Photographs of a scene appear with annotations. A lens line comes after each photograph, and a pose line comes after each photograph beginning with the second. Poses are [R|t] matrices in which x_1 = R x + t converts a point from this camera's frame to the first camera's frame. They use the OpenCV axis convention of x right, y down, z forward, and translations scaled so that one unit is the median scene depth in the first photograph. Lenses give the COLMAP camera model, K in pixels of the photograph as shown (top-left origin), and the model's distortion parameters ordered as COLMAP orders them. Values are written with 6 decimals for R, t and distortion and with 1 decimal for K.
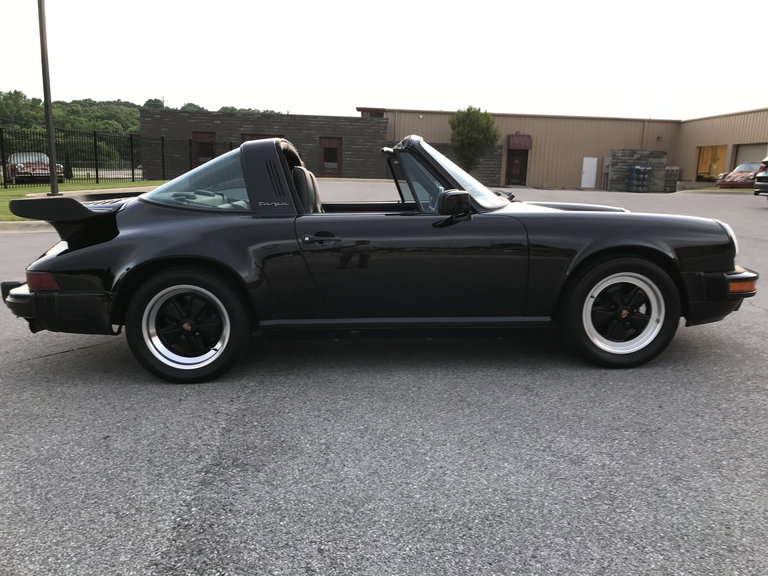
lens RADIAL K [[623.8, 0, 384.6], [0, 623.8, 283.7], [0, 0, 1]] dist [0.039123, -0.047464]
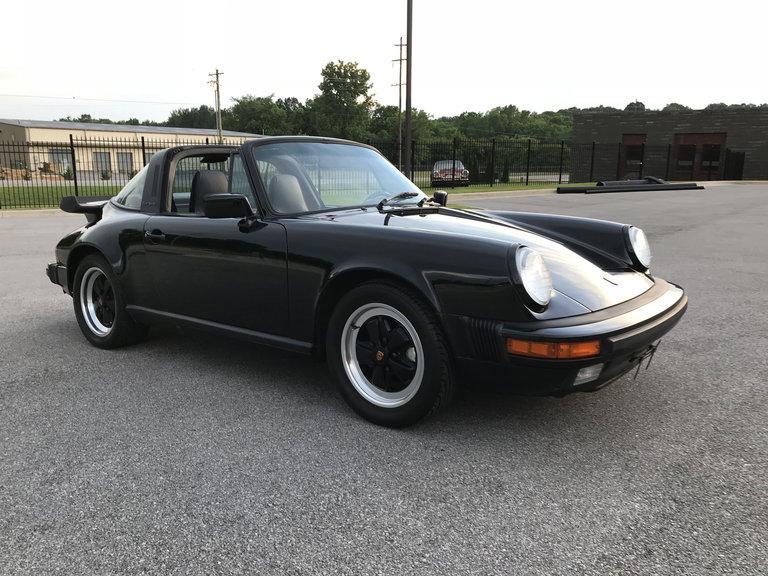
lens RADIAL K [[623.8, 0, 384.6], [0, 623.8, 283.7], [0, 0, 1]] dist [0.039123, -0.047464]
pose [[0.758382, 0.105676, -0.643187, 0.139525], [-0.109329, 0.993413, 0.034309, -0.010651], [0.642576, 0.044300, 0.764940, 0.065435]]
